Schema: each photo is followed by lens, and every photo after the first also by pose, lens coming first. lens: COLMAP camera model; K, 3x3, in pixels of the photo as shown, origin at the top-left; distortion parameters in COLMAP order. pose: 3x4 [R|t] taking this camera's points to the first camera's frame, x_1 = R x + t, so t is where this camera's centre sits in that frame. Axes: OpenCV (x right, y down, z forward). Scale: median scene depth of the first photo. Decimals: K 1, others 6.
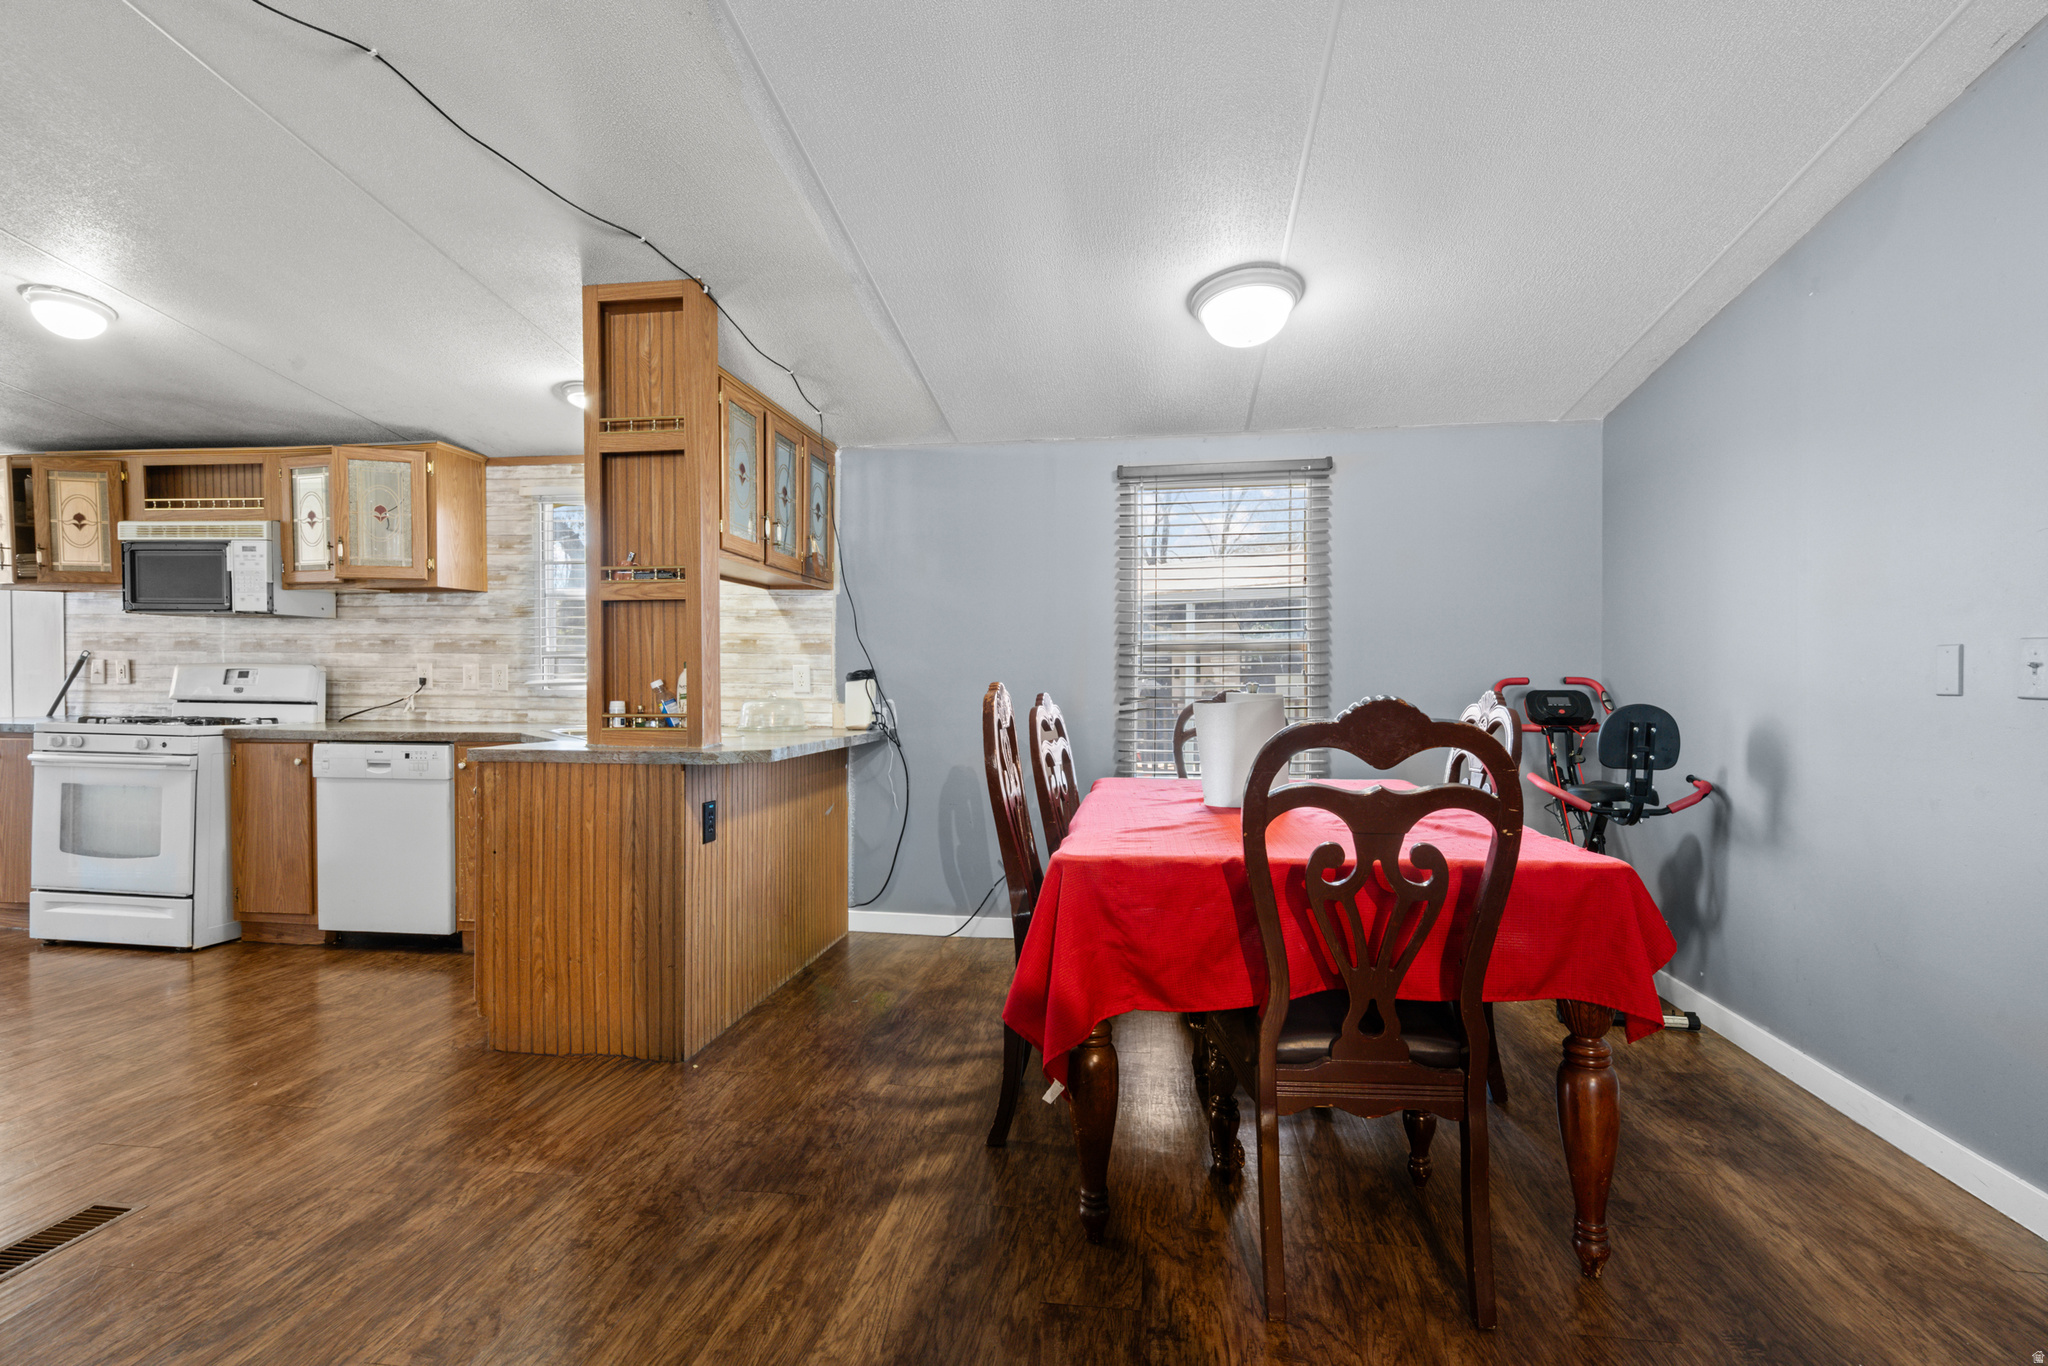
lens RADIAL K [[991.2, 0, 1032.4], [0, 991.2, 689.9], [0, 0, 1]] dist [0.003412, 0.002544]
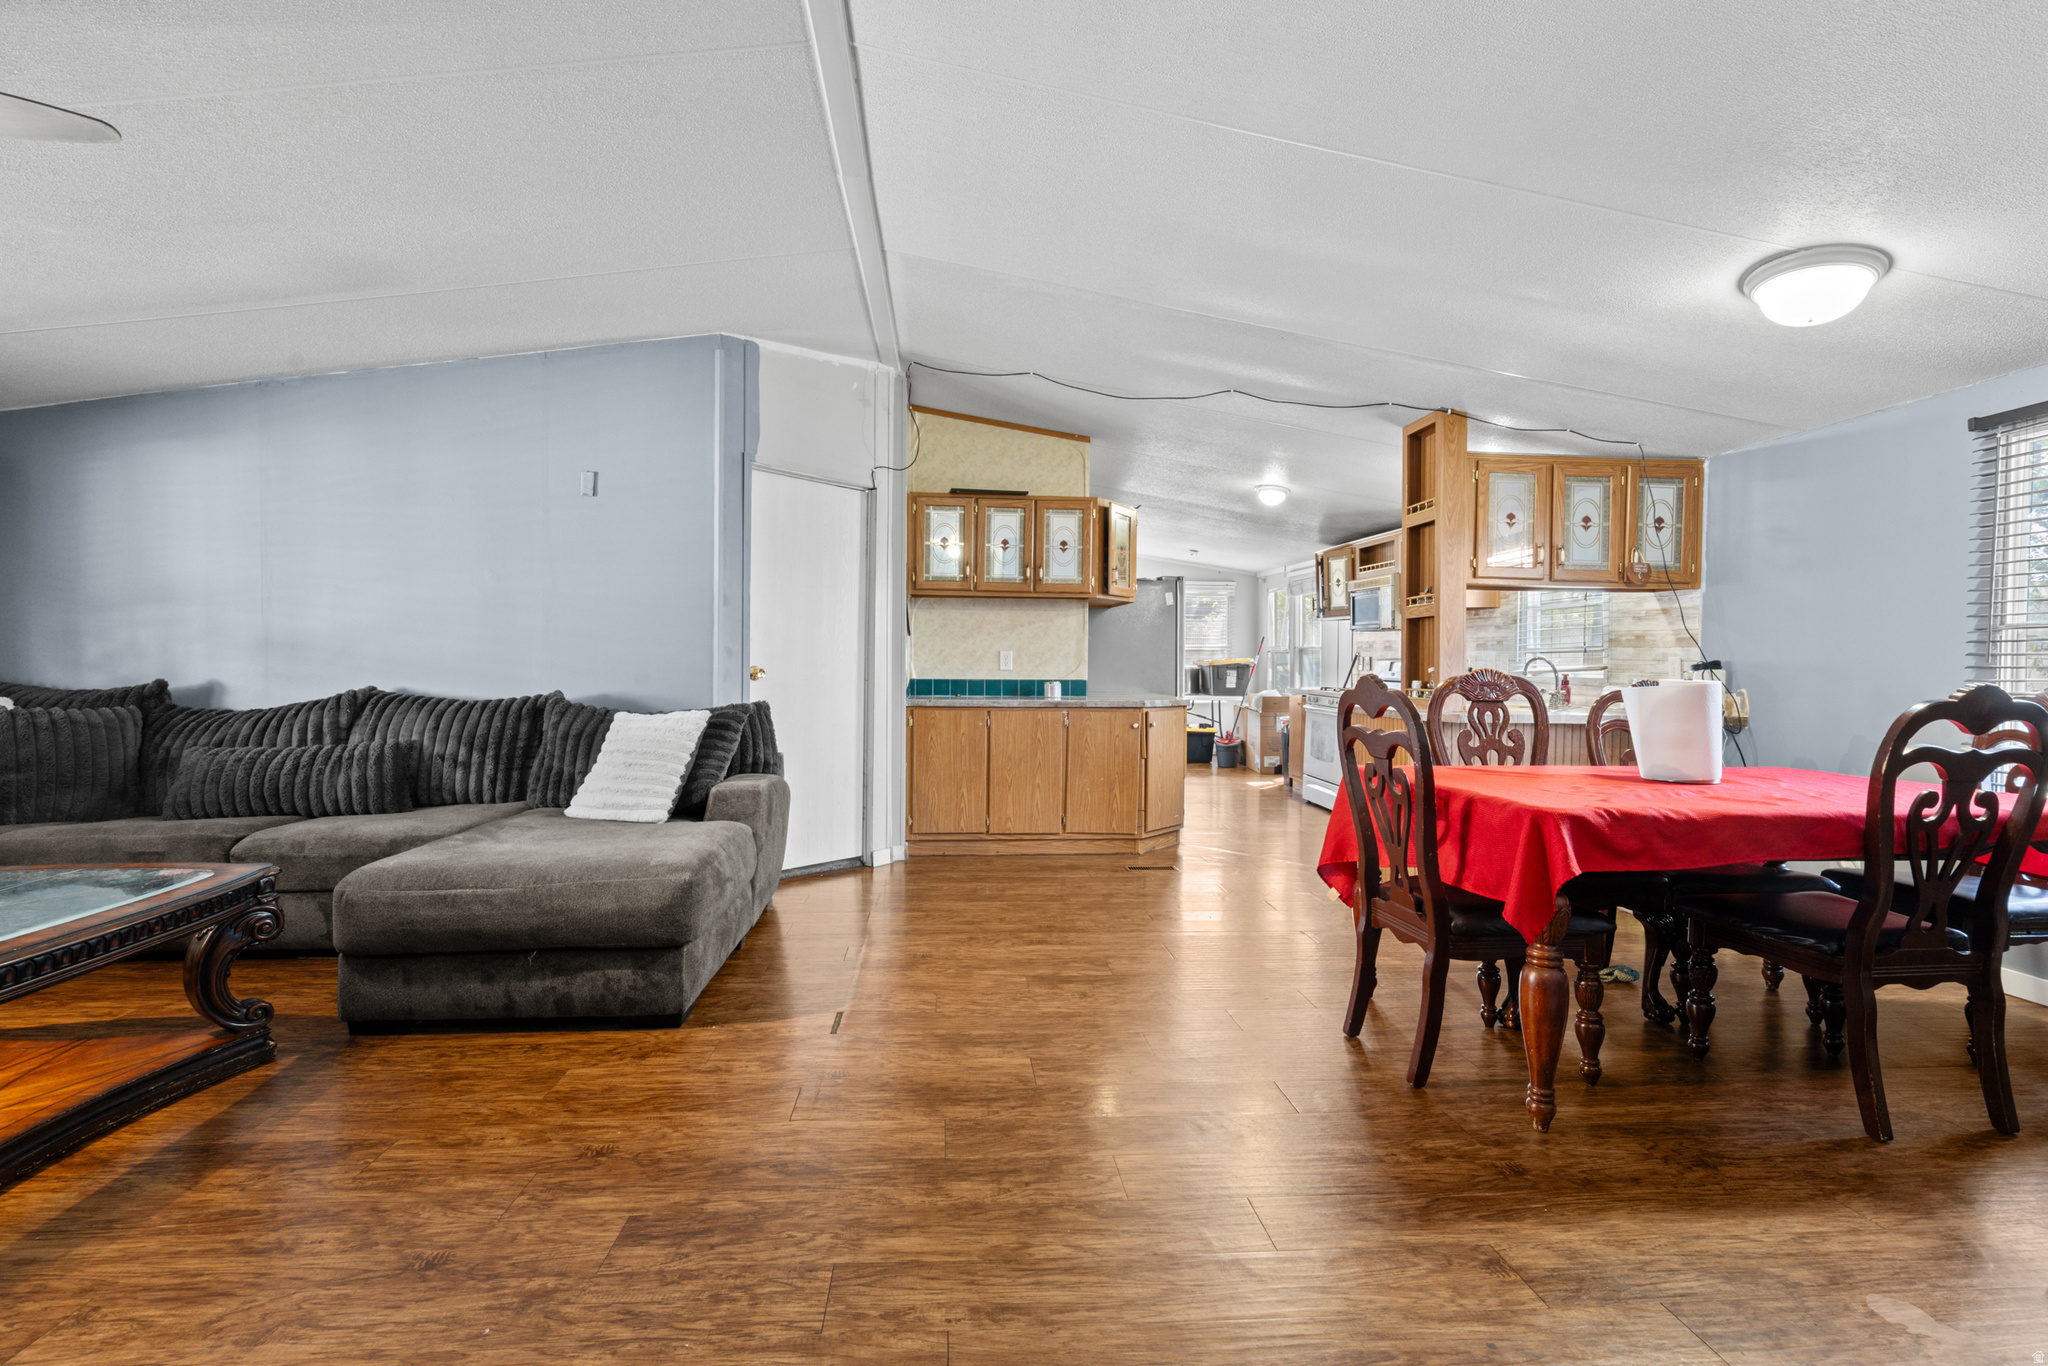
lens RADIAL K [[967.6, 0, 1020.4], [0, 967.6, 691.2], [0, 0, 1]] dist [0.001153, 0.000254]
pose [[0.214823, 0.027165, -0.976275, 0.703071], [-0.019873, 0.999528, 0.023439, 0.003166], [0.976451, 0.014366, 0.215262, 0.030356]]
